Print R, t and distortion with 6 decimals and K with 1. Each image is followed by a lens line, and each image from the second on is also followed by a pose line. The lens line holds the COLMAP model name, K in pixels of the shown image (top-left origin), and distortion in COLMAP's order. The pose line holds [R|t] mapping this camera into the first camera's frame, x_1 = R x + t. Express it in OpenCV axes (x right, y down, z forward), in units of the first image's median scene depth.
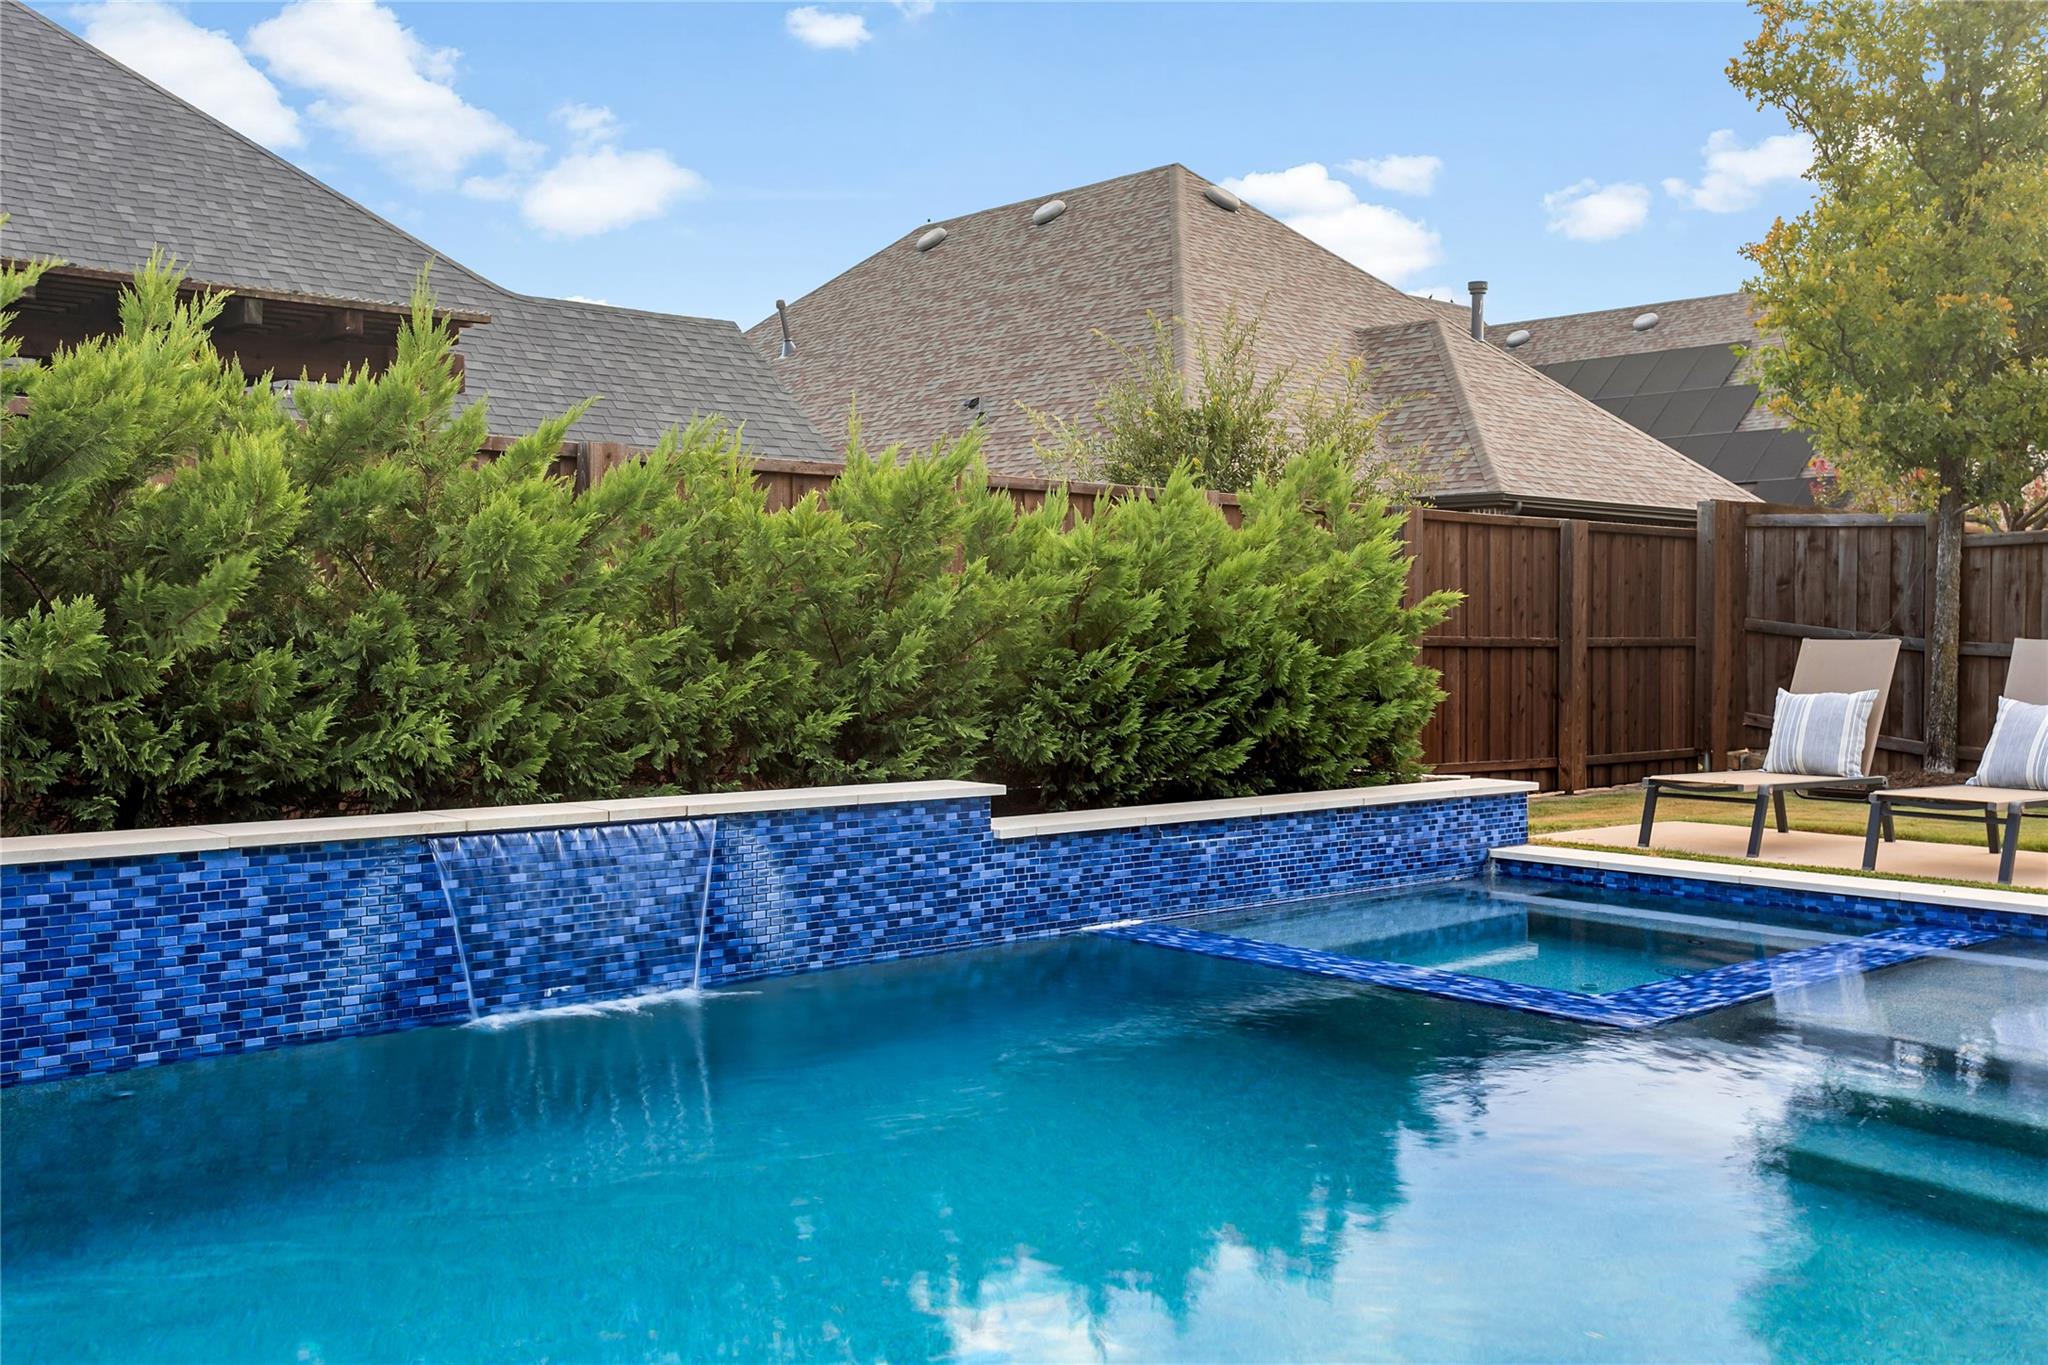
lens RADIAL K [[1900.7, 0, 1027.9], [0, 1900.7, 674.8], [0, 0, 1]] dist [0.010035, 0.000000]
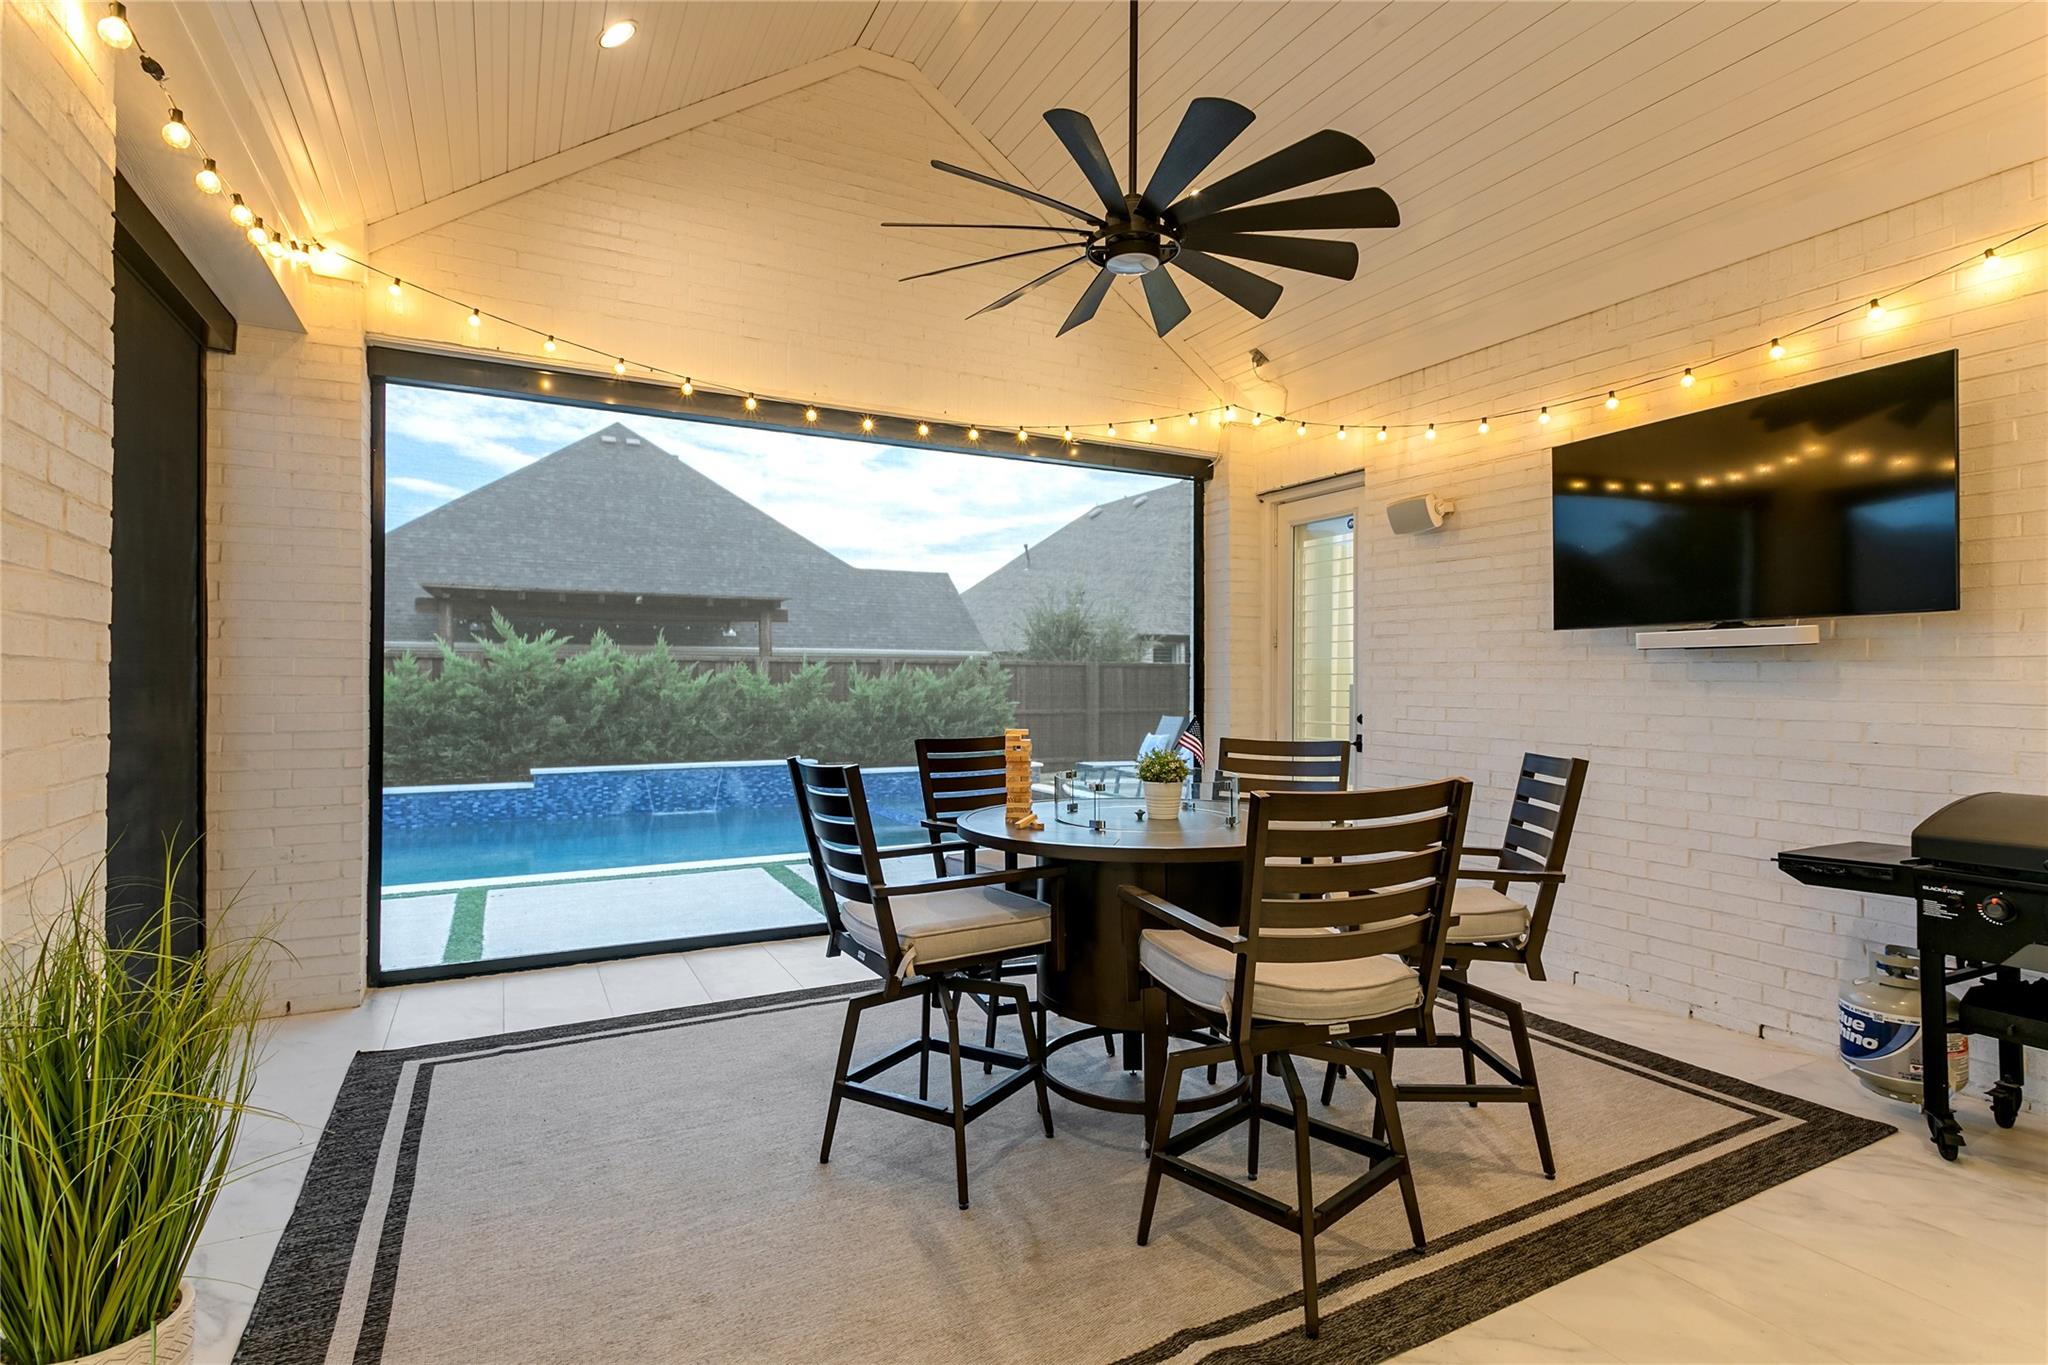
lens RADIAL K [[985.2, 0, 1016.2], [0, 985.2, 681.3], [0, 0, 1]] dist [0.010639, 0.000270]
pose [[0.971250, -0.002441, -0.238051, 0.966701], [-0.003262, 0.999717, -0.023561, -0.061585], [0.238041, 0.023660, 0.970967, -0.902336]]
